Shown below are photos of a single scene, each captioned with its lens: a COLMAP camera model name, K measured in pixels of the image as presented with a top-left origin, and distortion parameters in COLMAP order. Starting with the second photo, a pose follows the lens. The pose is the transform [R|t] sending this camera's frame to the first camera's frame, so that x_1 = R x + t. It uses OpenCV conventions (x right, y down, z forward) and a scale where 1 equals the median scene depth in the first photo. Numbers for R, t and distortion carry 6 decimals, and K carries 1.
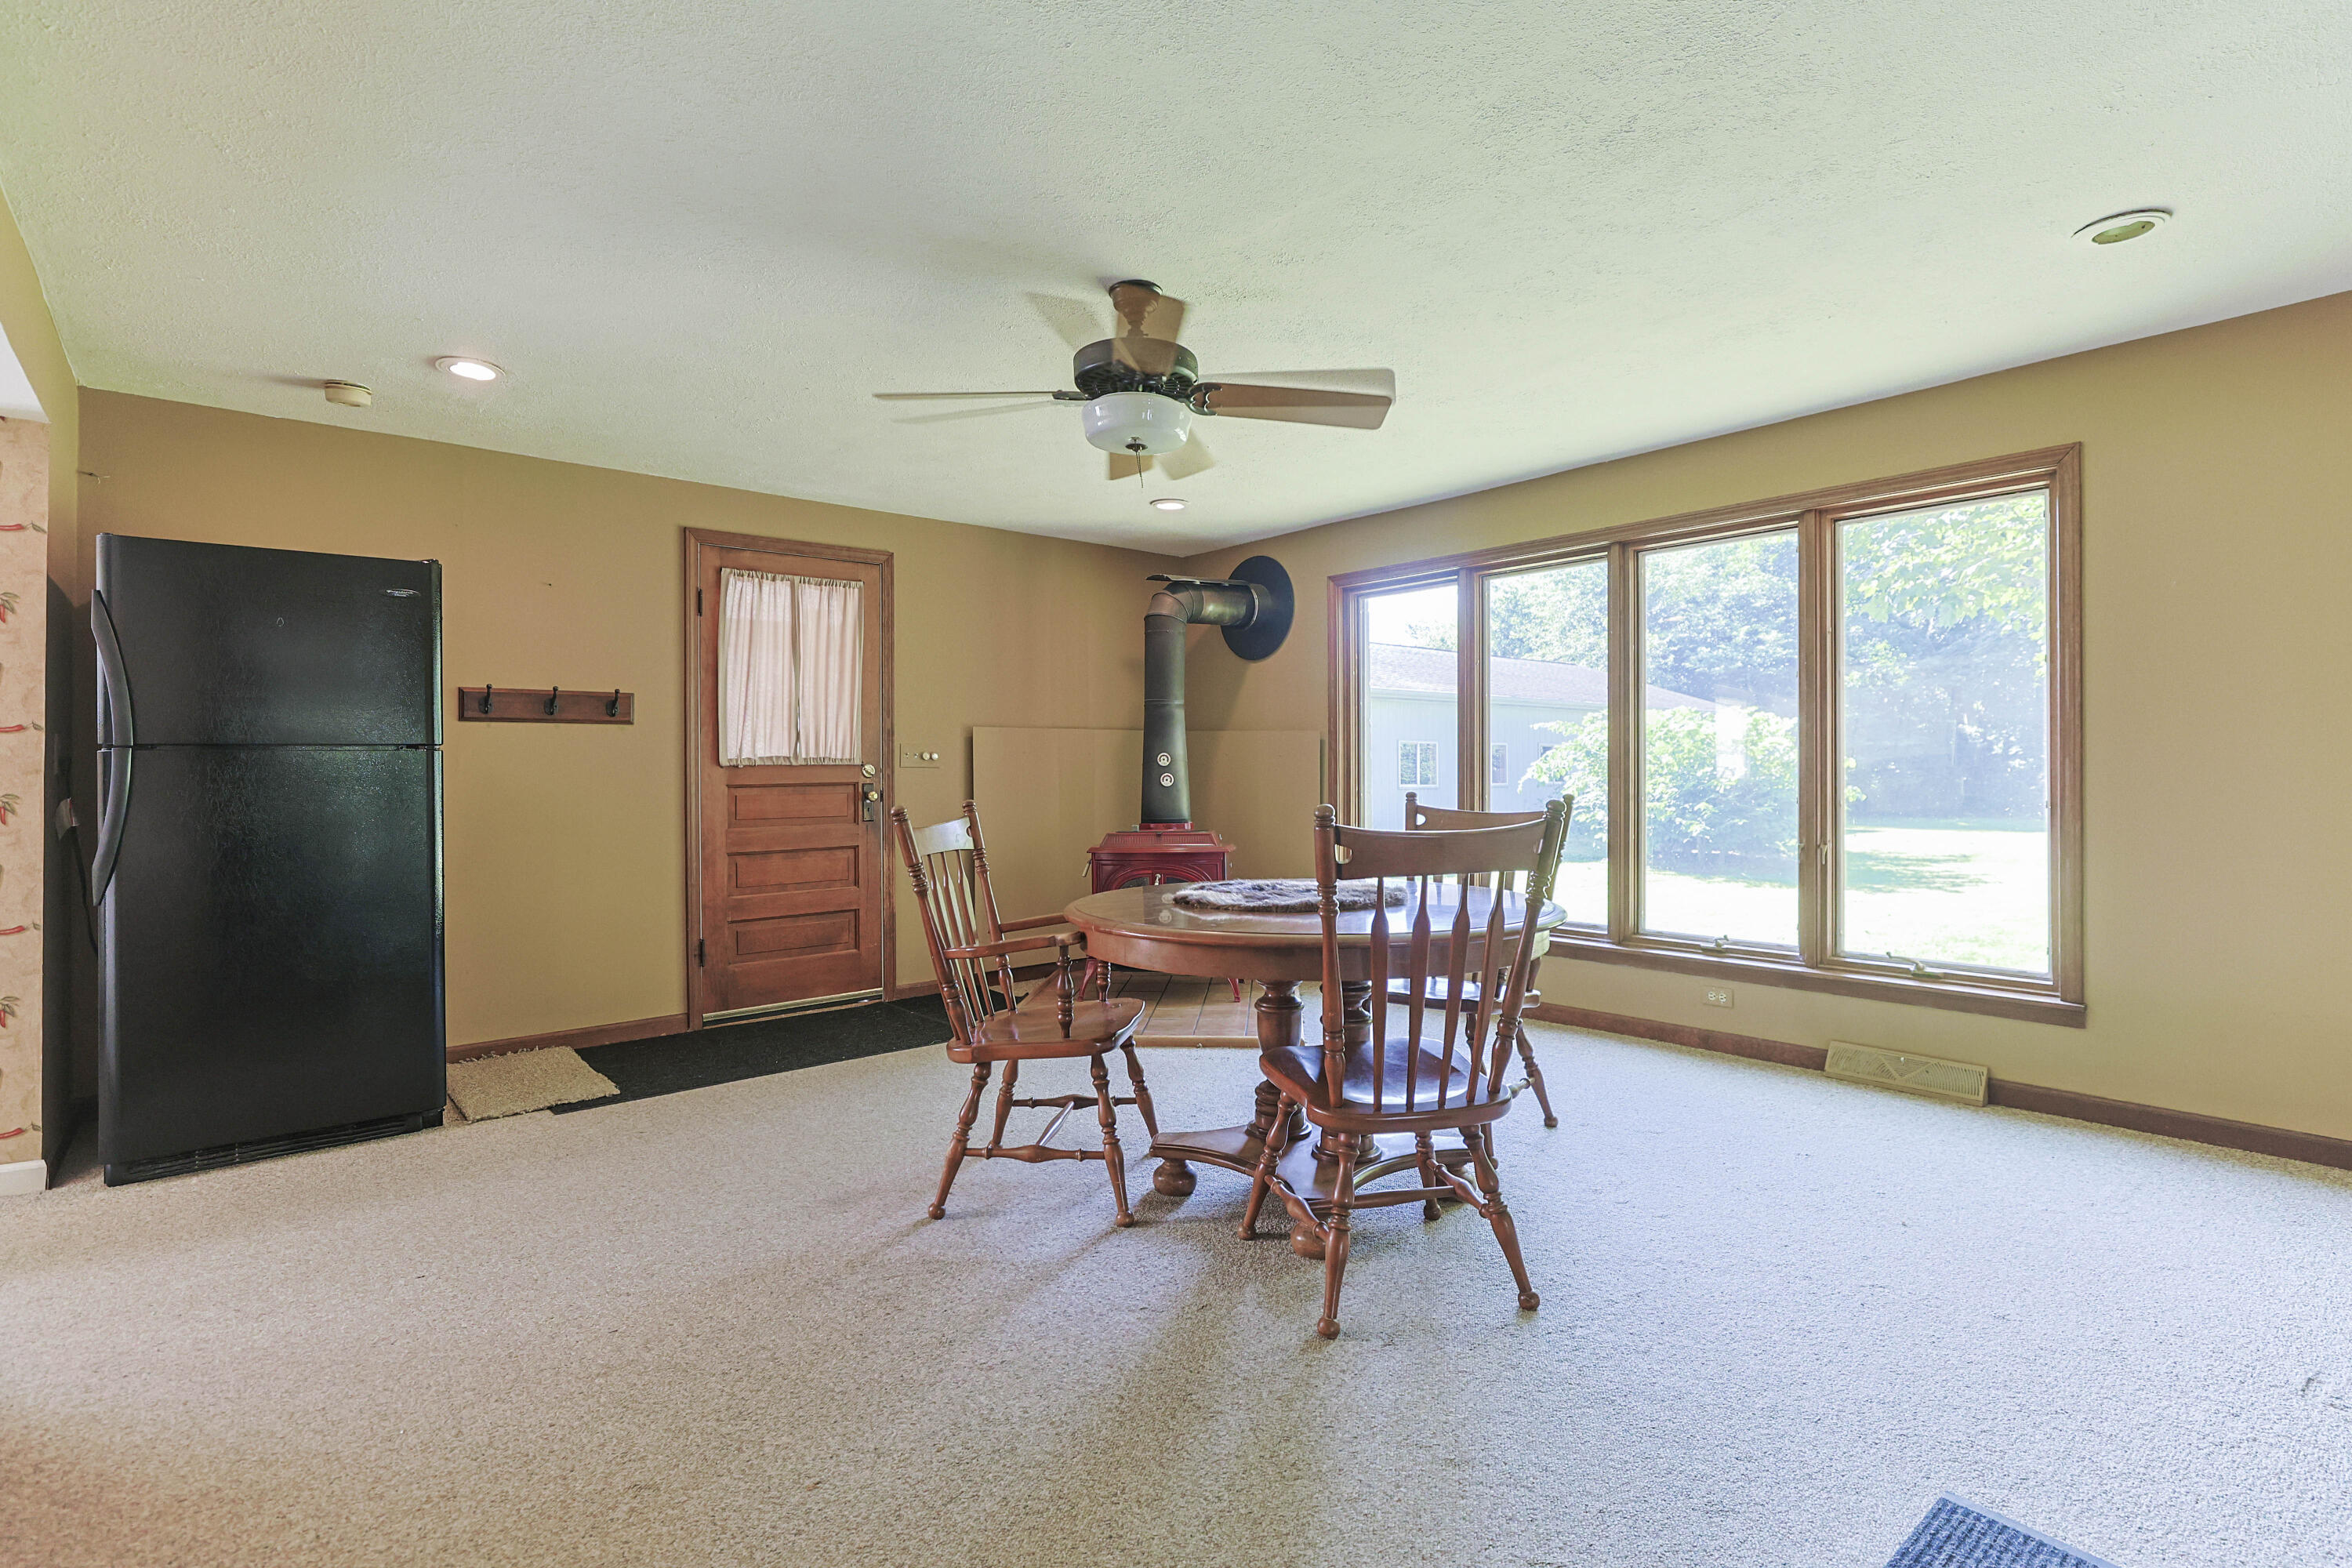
lens RADIAL K [[1136.9, 0, 1156.8], [0, 1136.9, 763.8], [0, 0, 1]] dist [-0.021117, 0.012683]
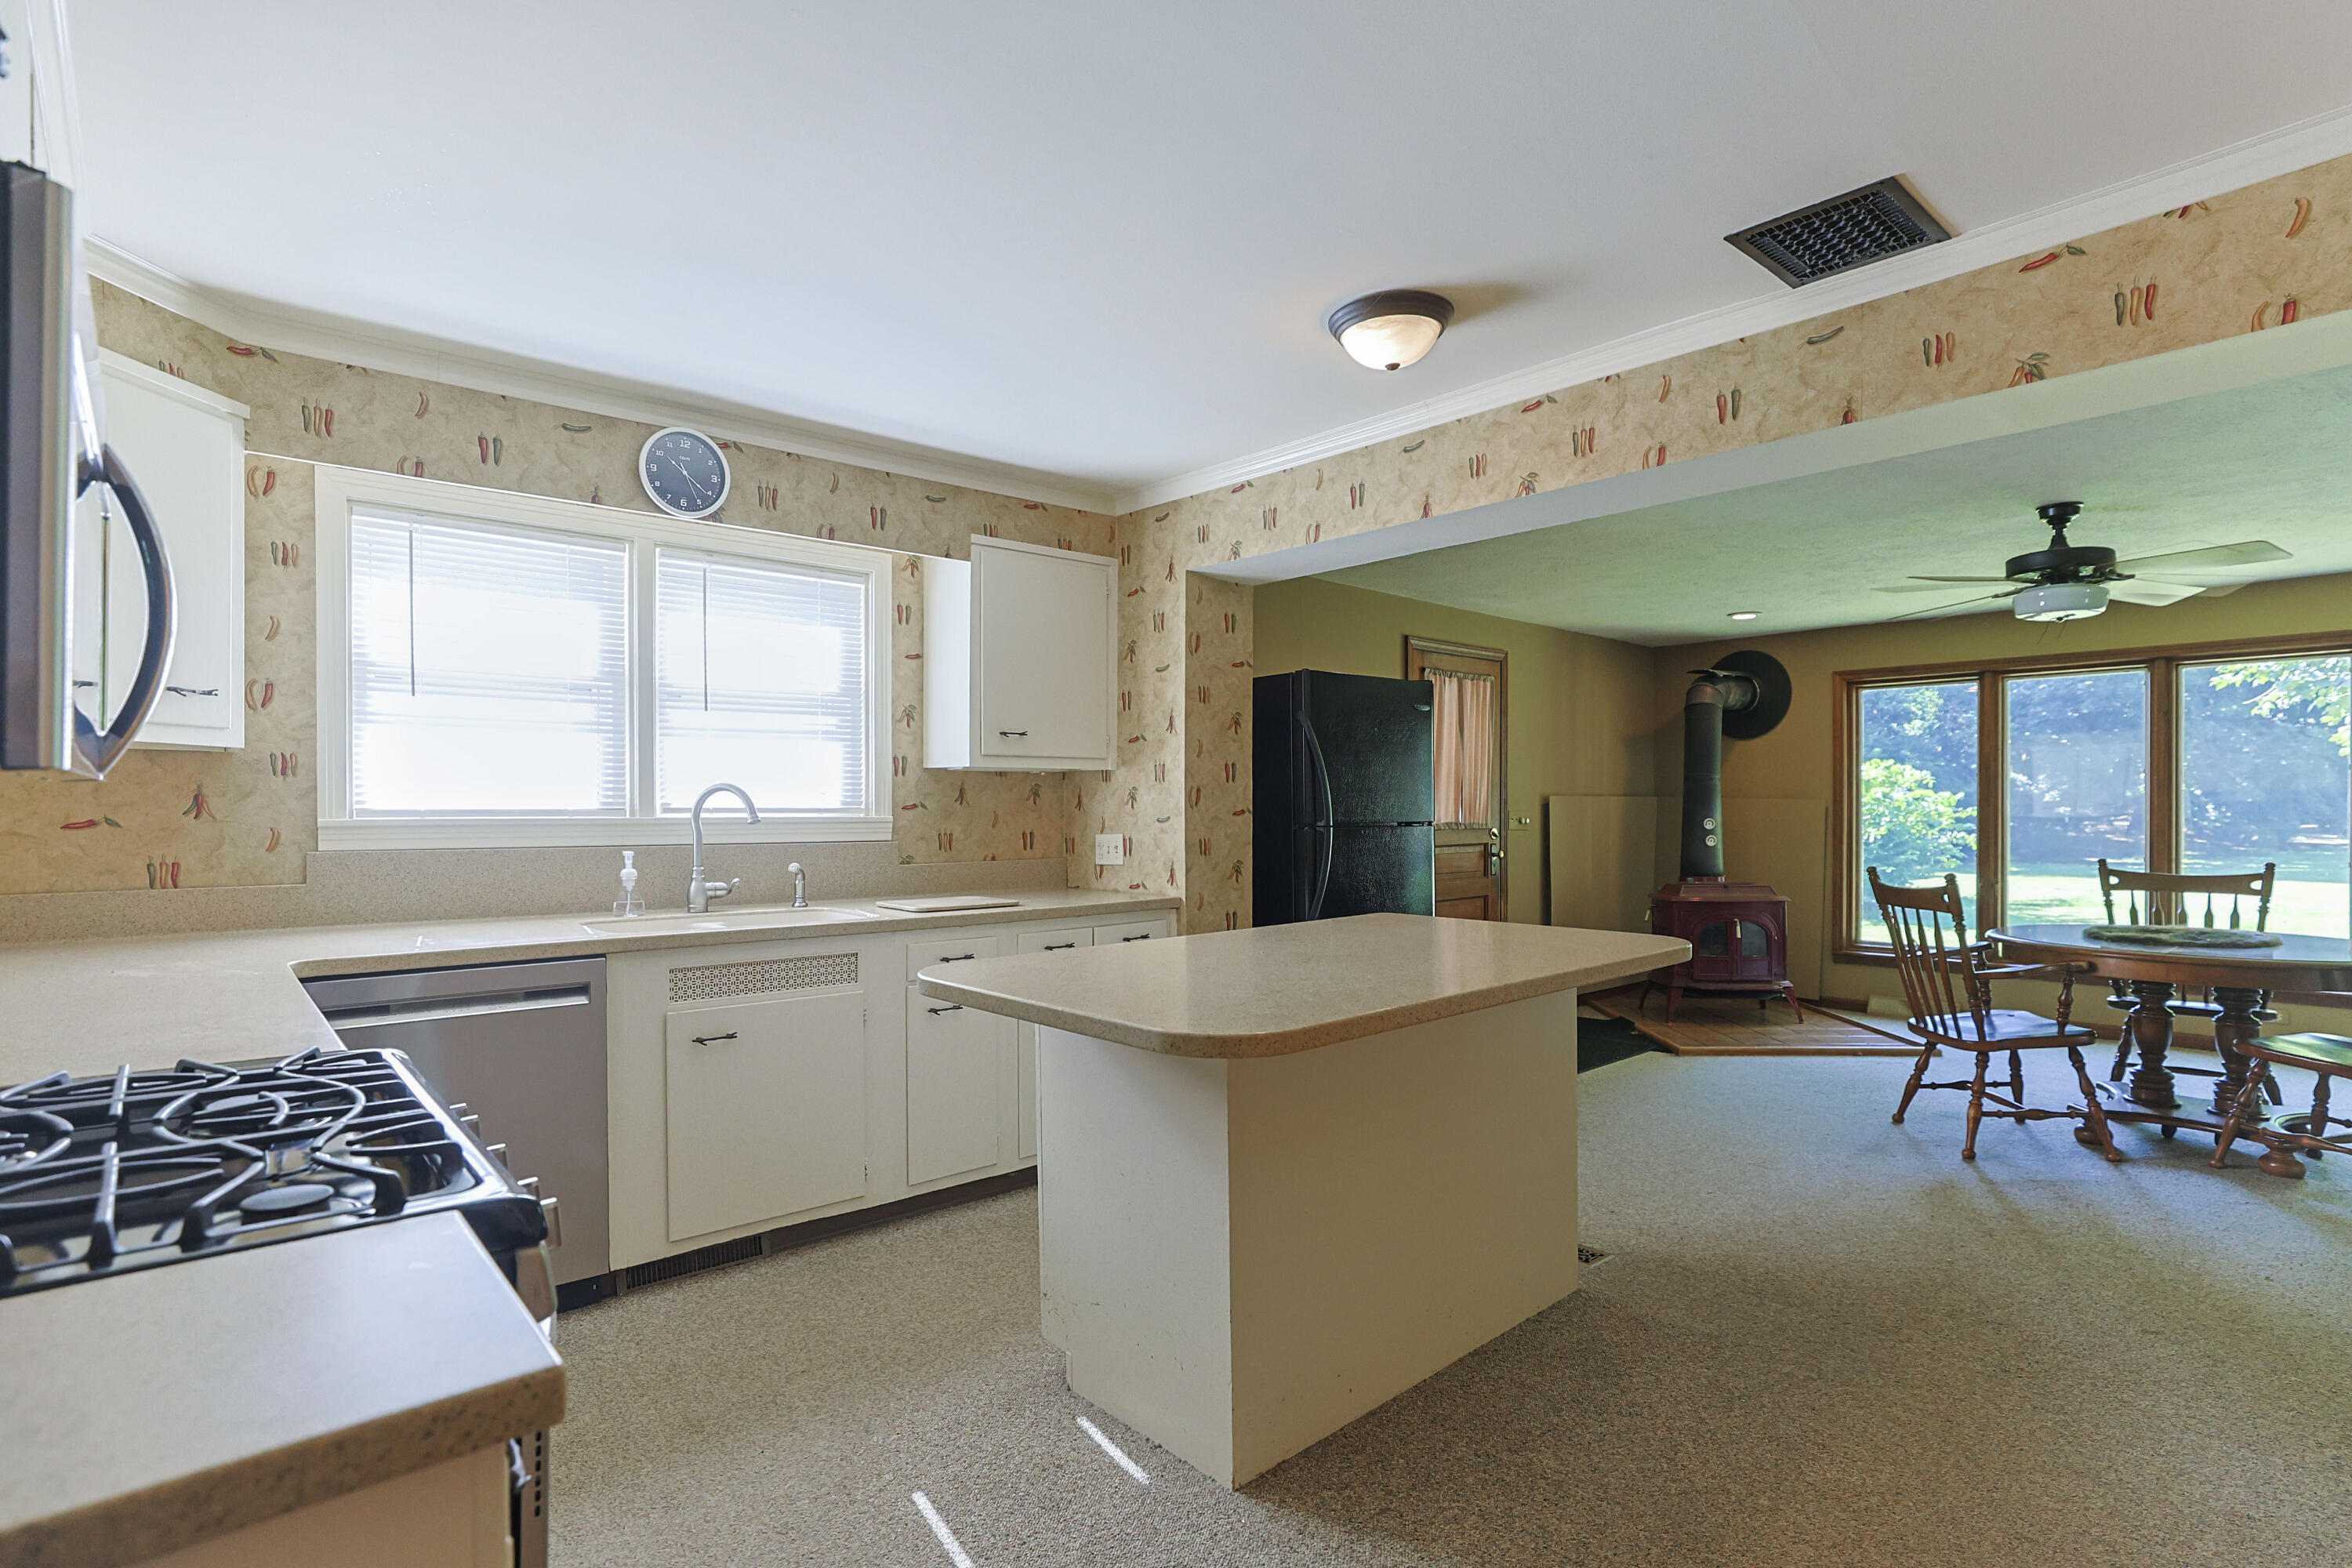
lens RADIAL K [[1136.9, 0, 1177.4], [0, 1136.9, 836.1], [0, 0, 1]] dist [-0.021117, 0.012683]
pose [[0.999718, 0.004137, 0.023367, -0.623255], [-0.004780, 0.999609, 0.027532, -0.022671], [-0.023244, -0.027636, 0.999348, -0.202223]]
